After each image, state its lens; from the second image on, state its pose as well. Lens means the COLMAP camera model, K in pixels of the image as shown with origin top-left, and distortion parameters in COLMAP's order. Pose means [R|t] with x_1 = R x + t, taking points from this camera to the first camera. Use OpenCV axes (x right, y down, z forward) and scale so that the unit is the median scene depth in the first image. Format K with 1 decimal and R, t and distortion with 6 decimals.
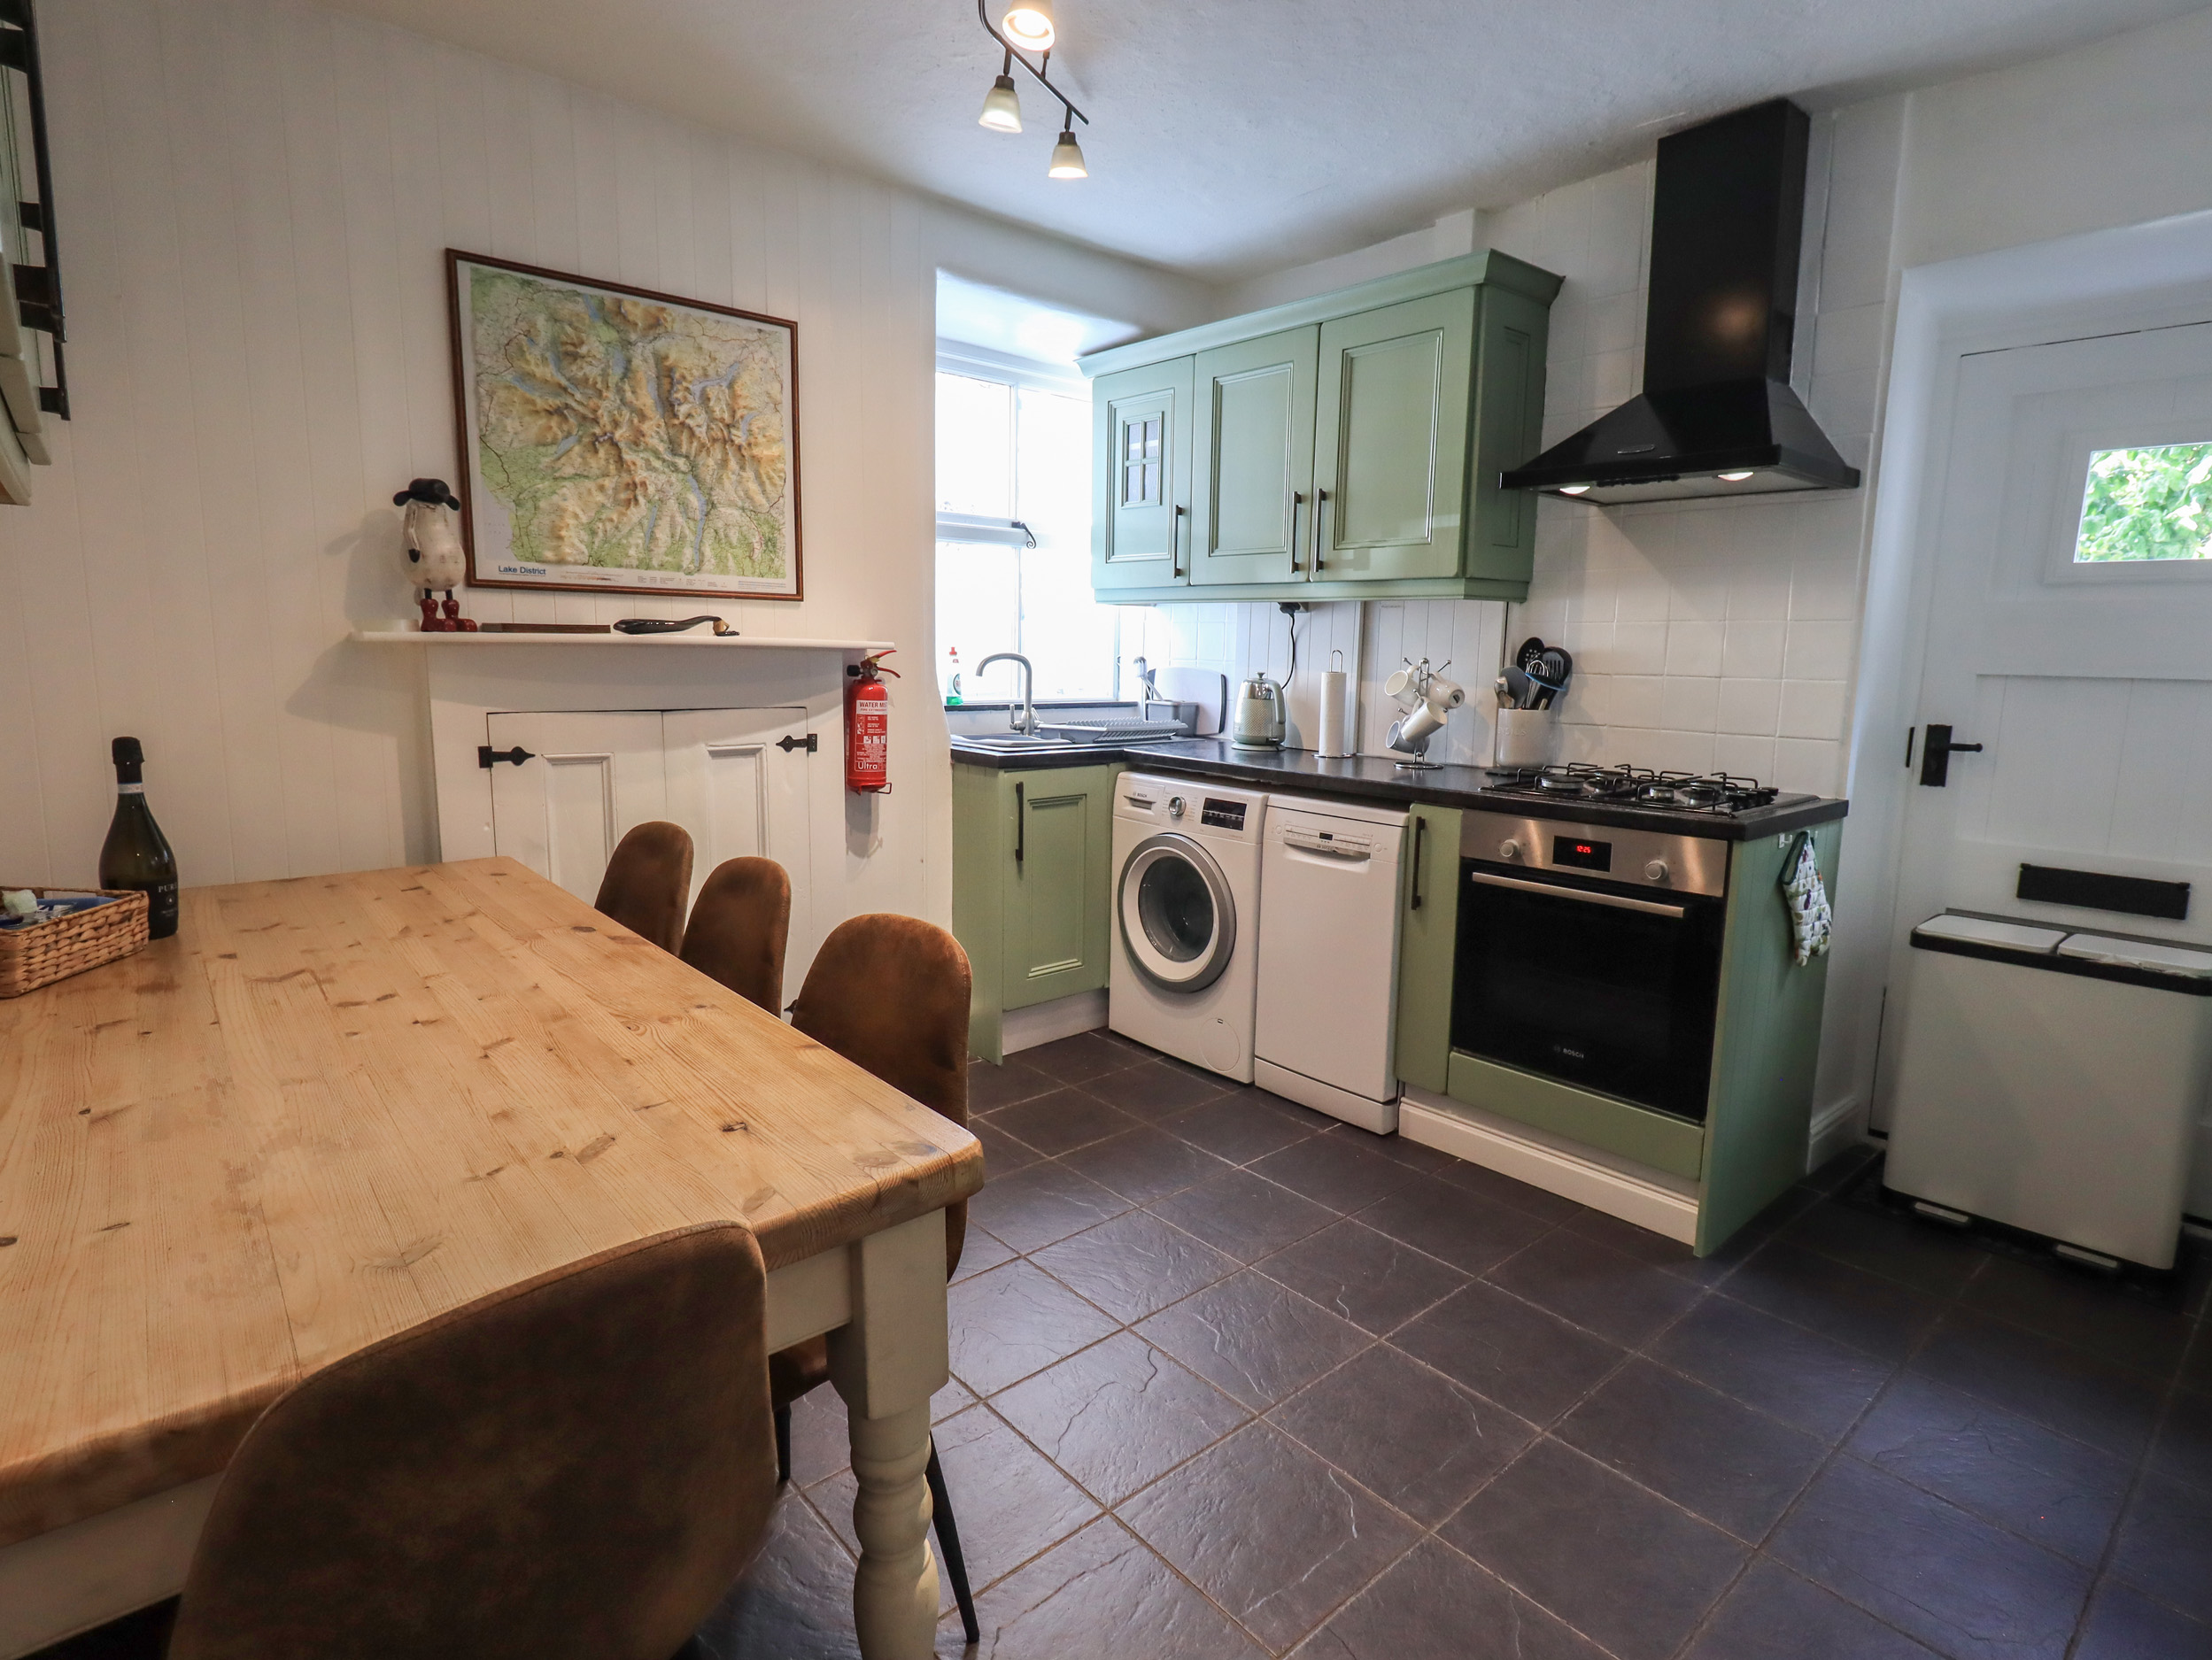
lens RADIAL K [[1167.2, 0, 1116.2], [0, 1167.2, 810.4], [0, 0, 1]] dist [0.001206, -0.001317]
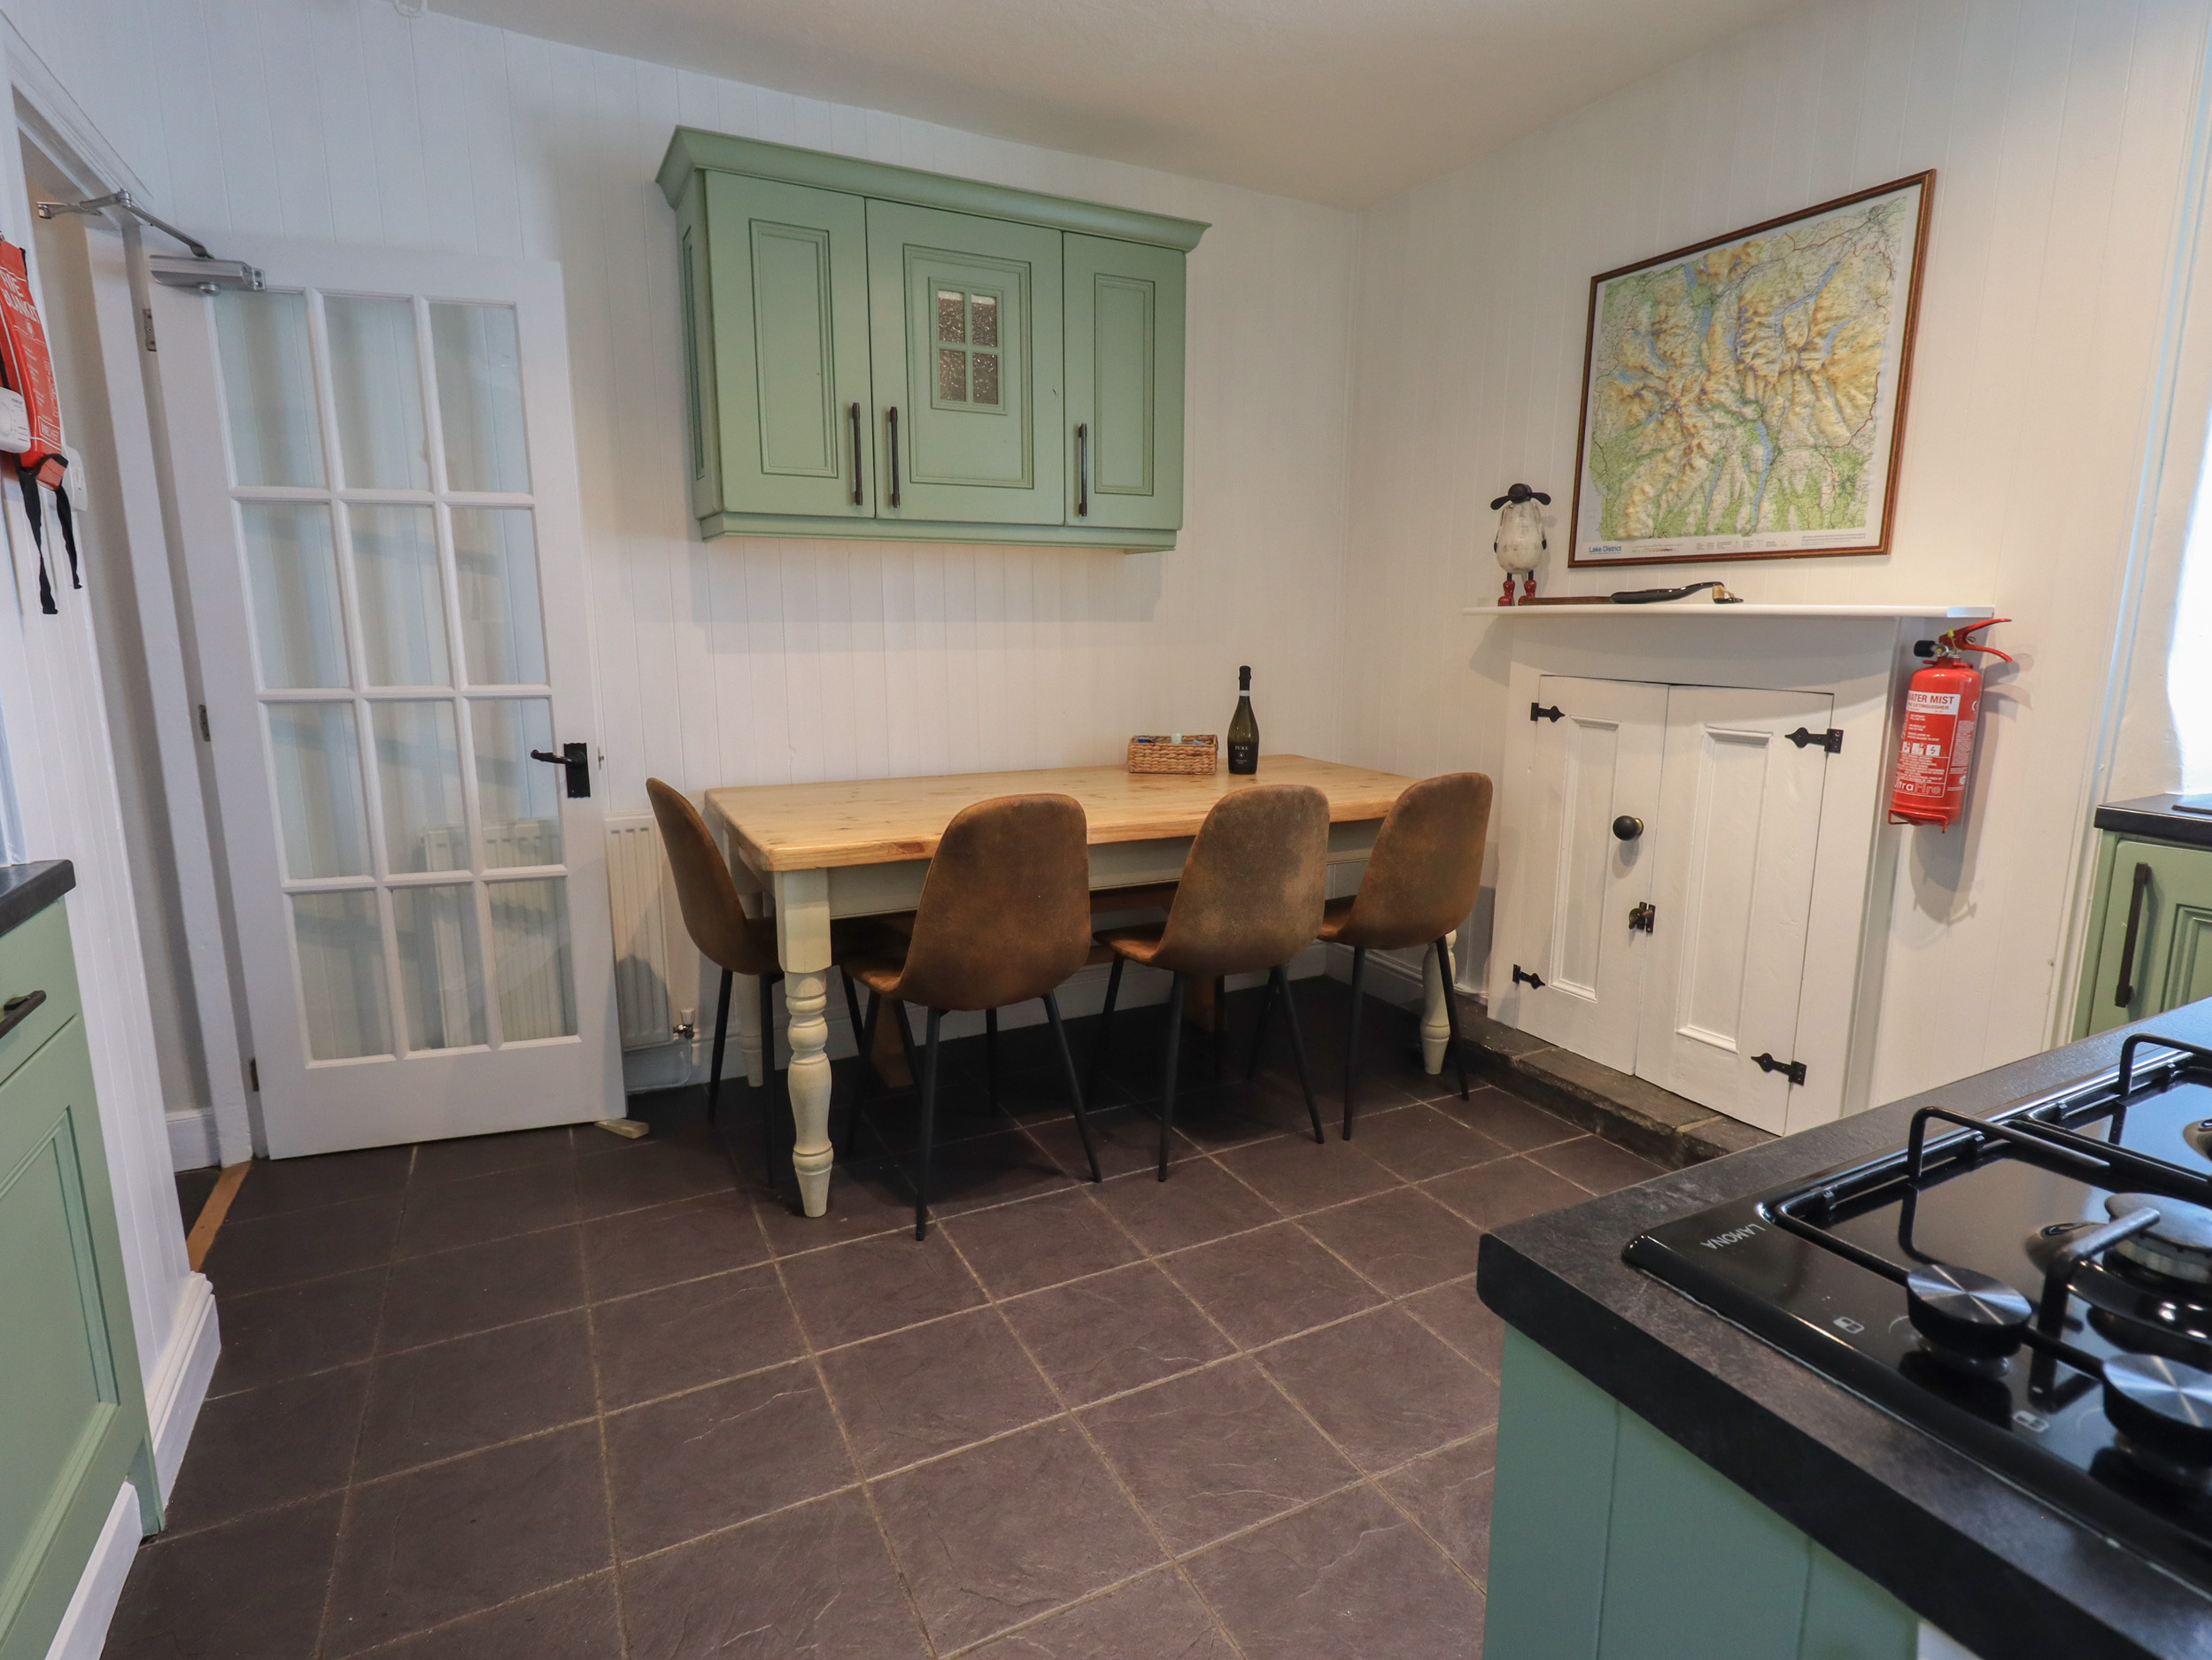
lens RADIAL K [[1151.3, 0, 1106.0], [0, 1151.3, 830.0], [0, 0, 1]] dist [-0.001989, -0.000707]
pose [[-0.253778, 0.156852, -0.954460, 0.577819], [-0.145739, 0.969299, 0.198041, -0.079134], [0.956220, 0.189360, -0.223127, 0.702362]]
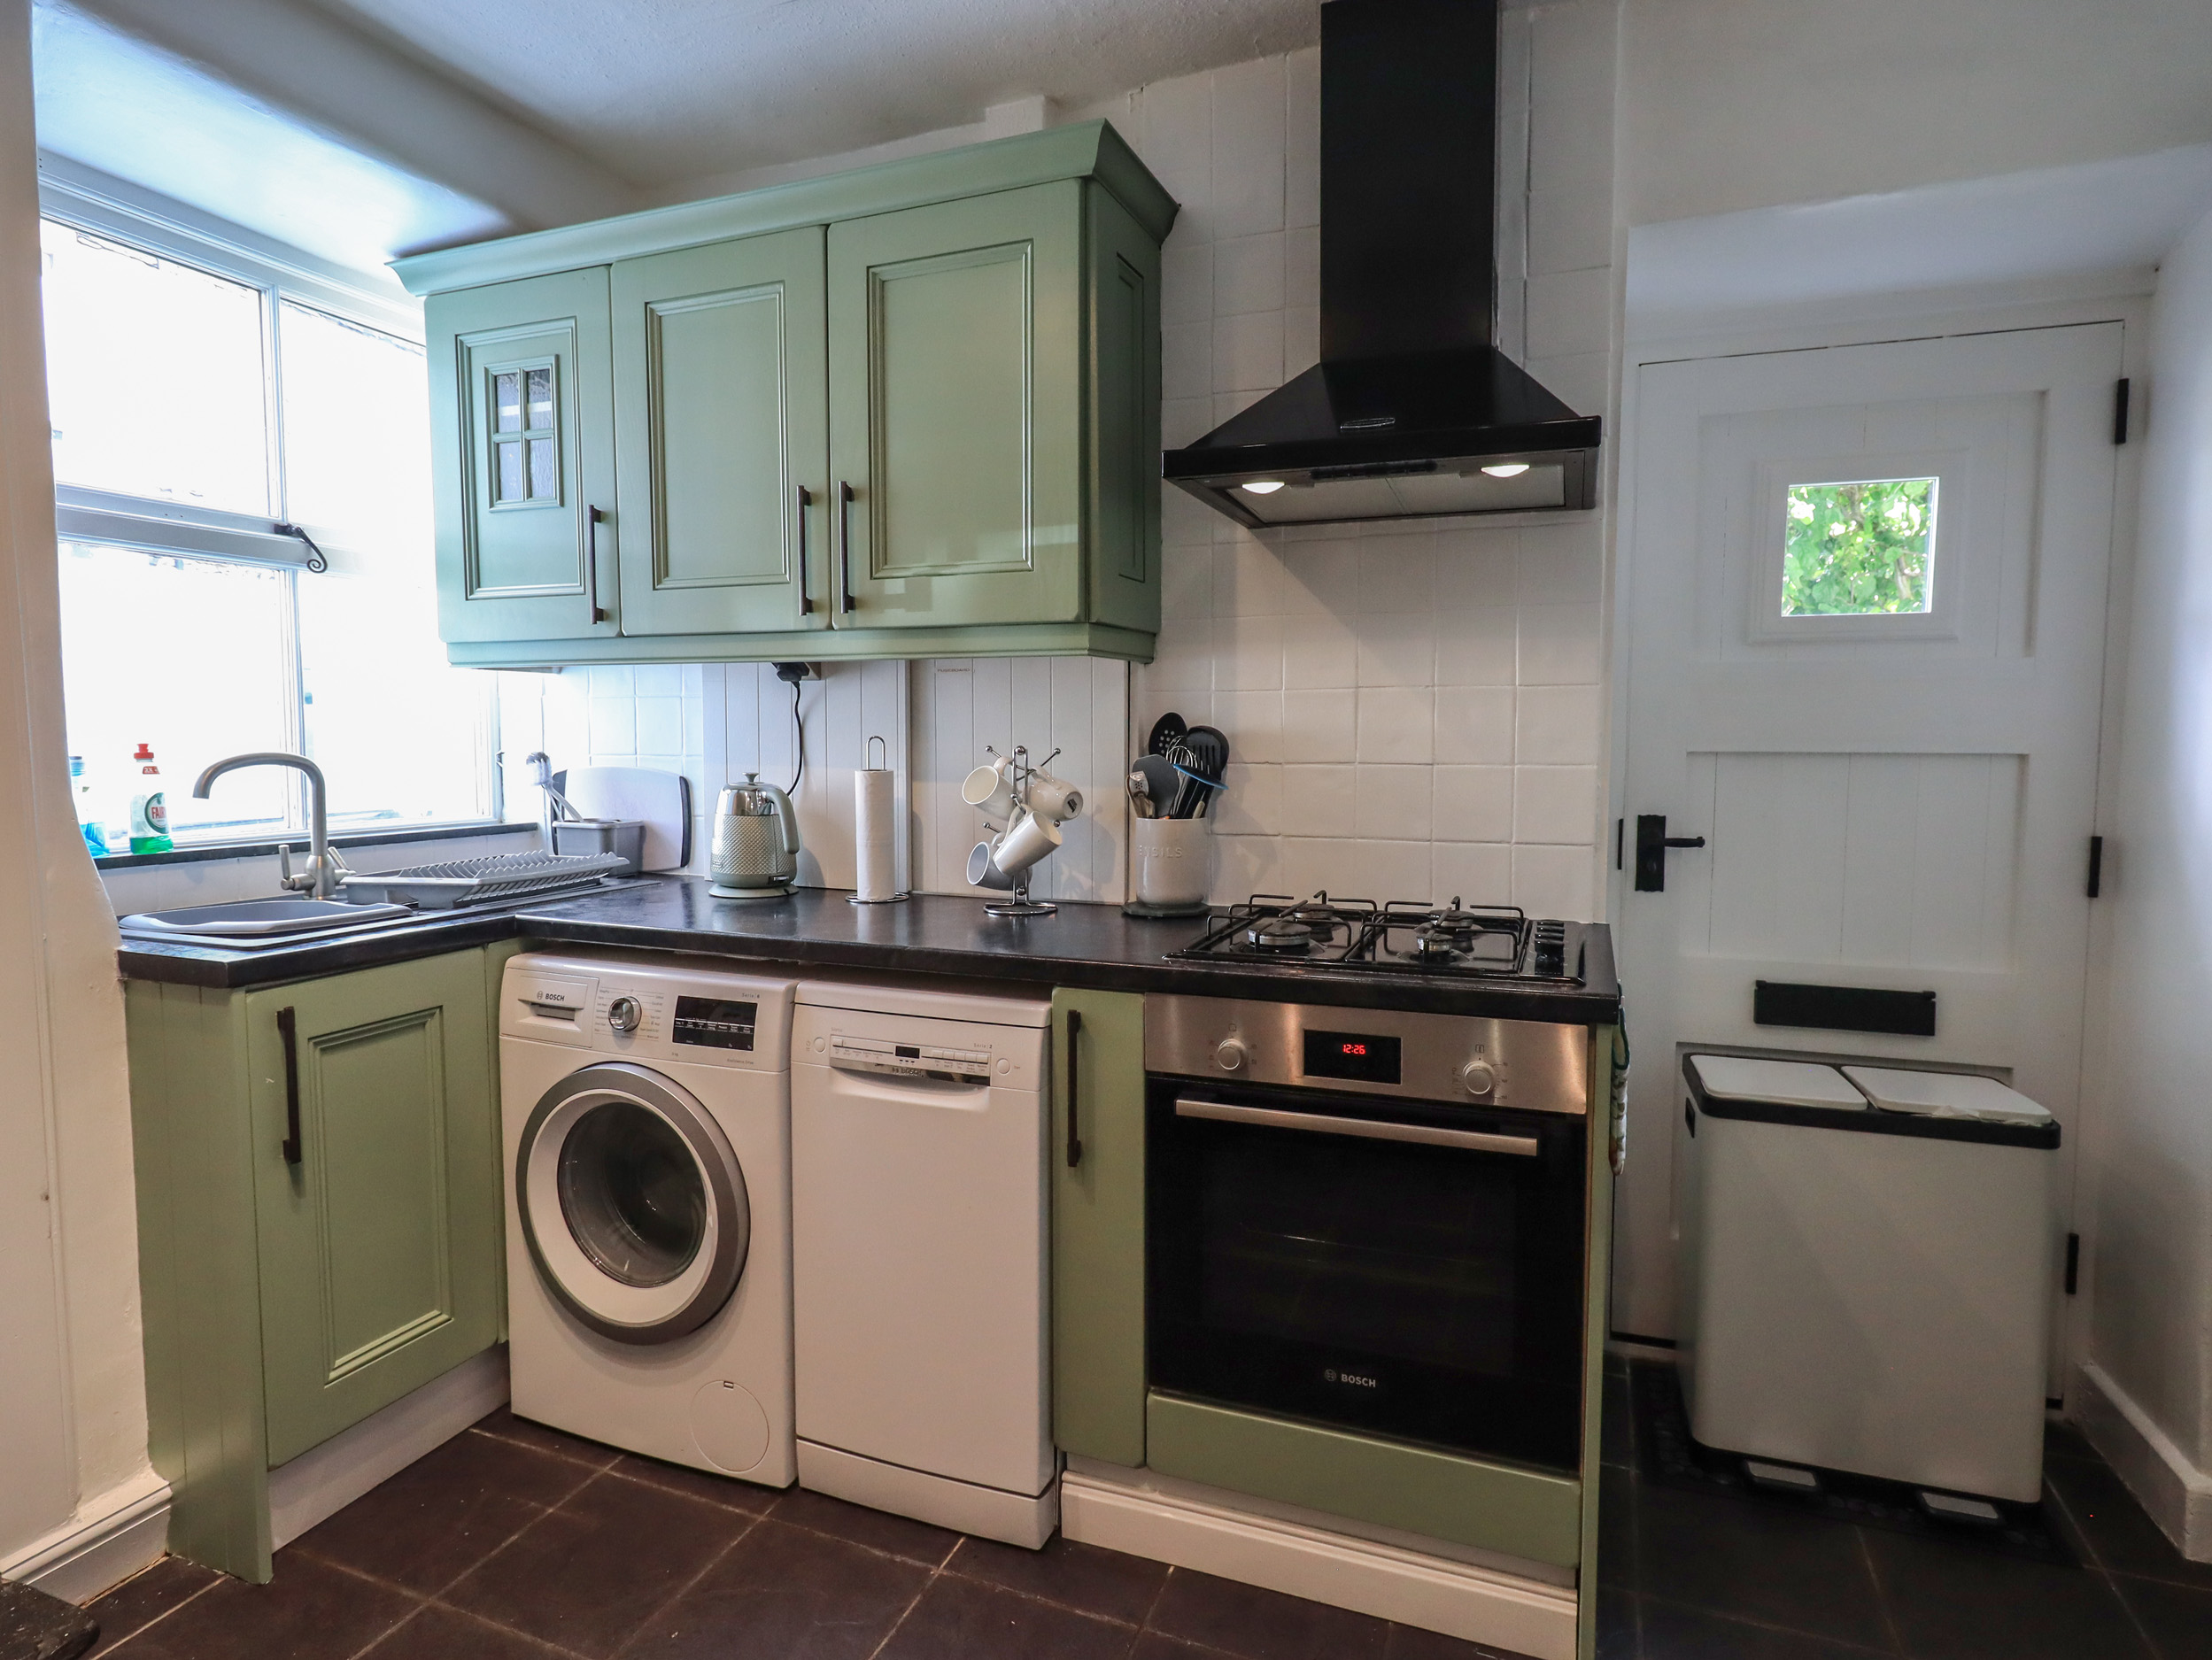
lens RADIAL K [[1167.2, 0, 1116.2], [0, 1167.2, 810.4], [0, 0, 1]] dist [0.001206, -0.001317]
pose [[0.886874, -0.047899, 0.459521, 0.008579], [0.080237, 0.995466, -0.051092, -0.058704], [-0.454990, 0.082183, 0.886696, 0.410388]]
